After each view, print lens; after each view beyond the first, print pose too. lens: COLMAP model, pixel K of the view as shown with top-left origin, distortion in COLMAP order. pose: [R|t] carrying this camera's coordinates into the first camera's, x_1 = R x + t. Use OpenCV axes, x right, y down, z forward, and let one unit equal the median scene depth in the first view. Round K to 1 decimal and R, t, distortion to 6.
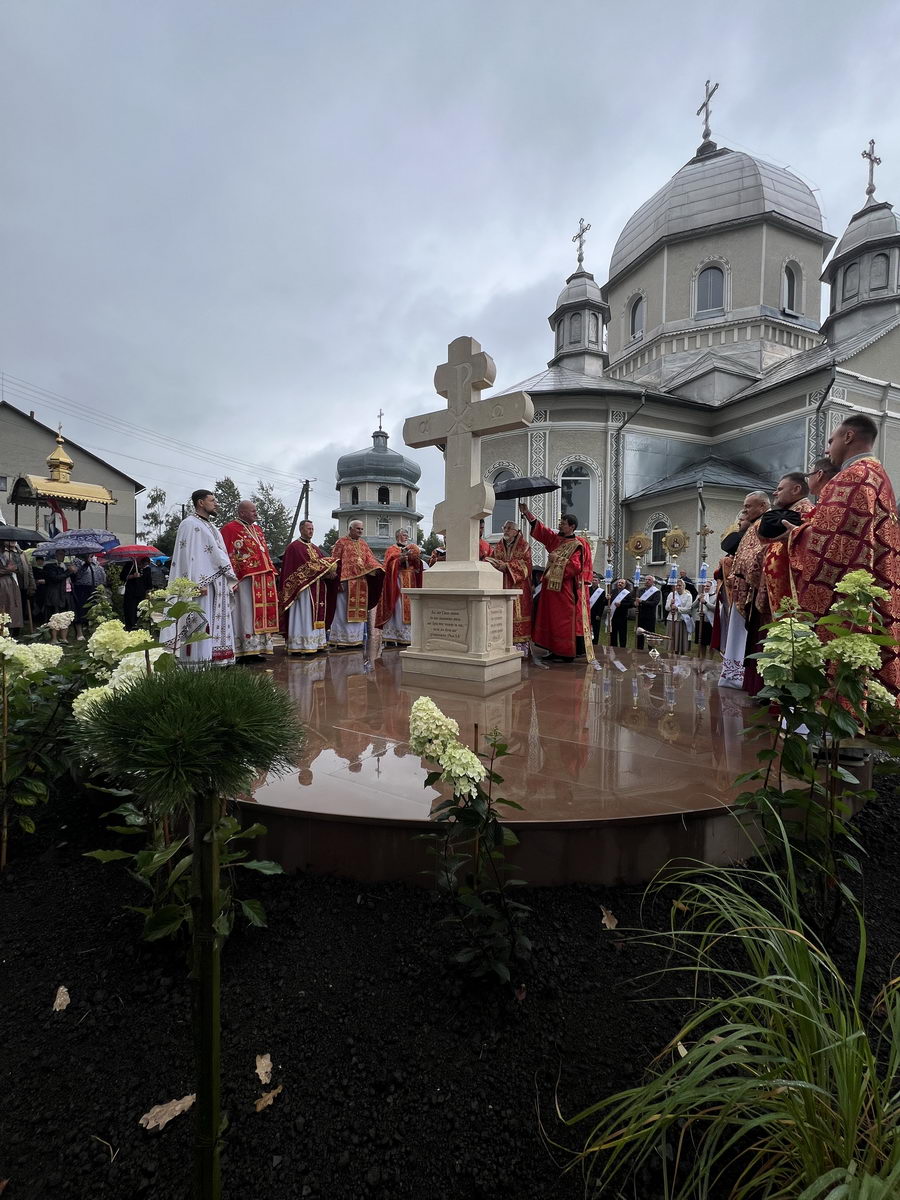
lens RADIAL K [[490.4, 0, 451.8], [0, 490.4, 600.5], [0, 0, 1]] dist [-0.001334, 0.000258]
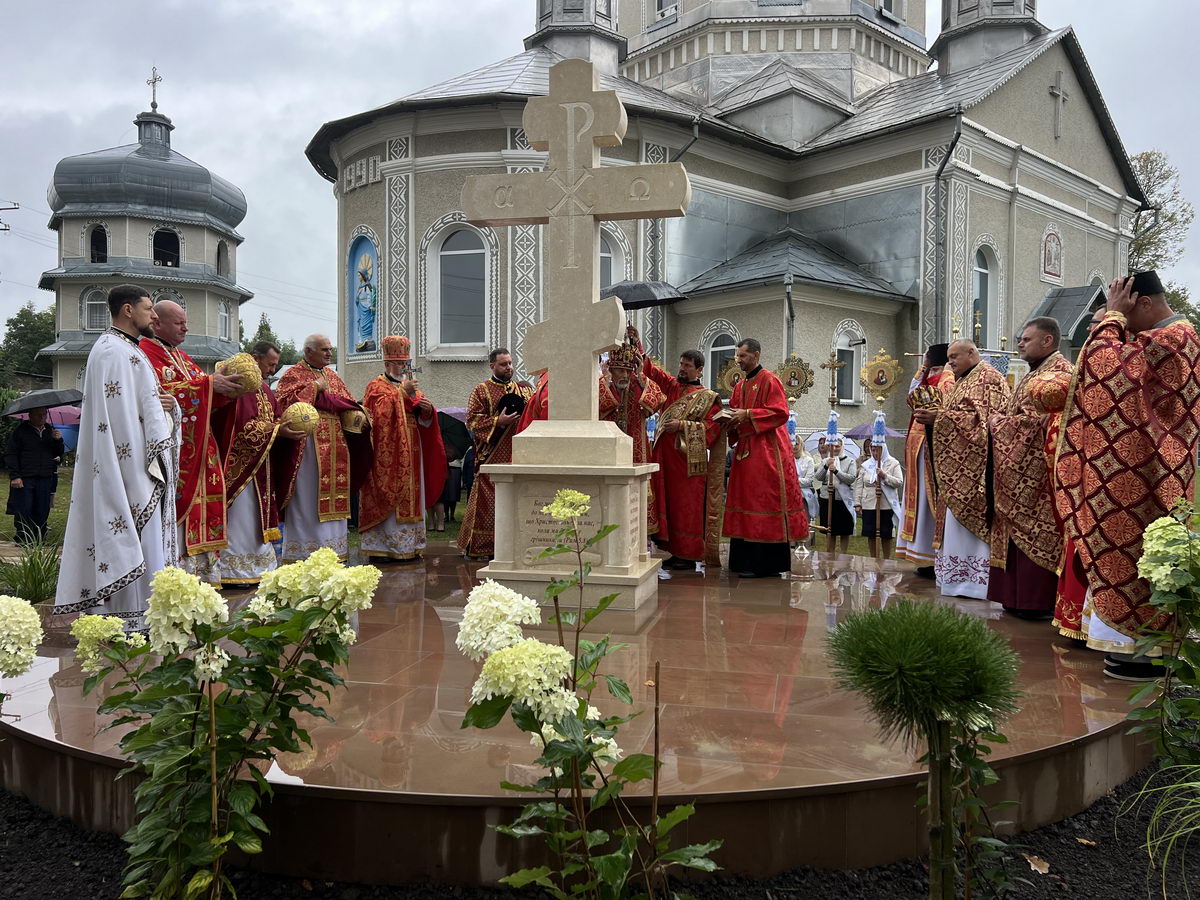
lens RADIAL K [[929.5, 0, 599.5], [0, 929.5, 449.4], [0, 0, 1]] dist [0.047371, -0.057407]
pose [[0.939696, -0.008104, 0.341914, -0.116795], [0.010232, 0.999938, -0.004421, -0.012224], [-0.341857, 0.007653, 0.939721, -0.039249]]
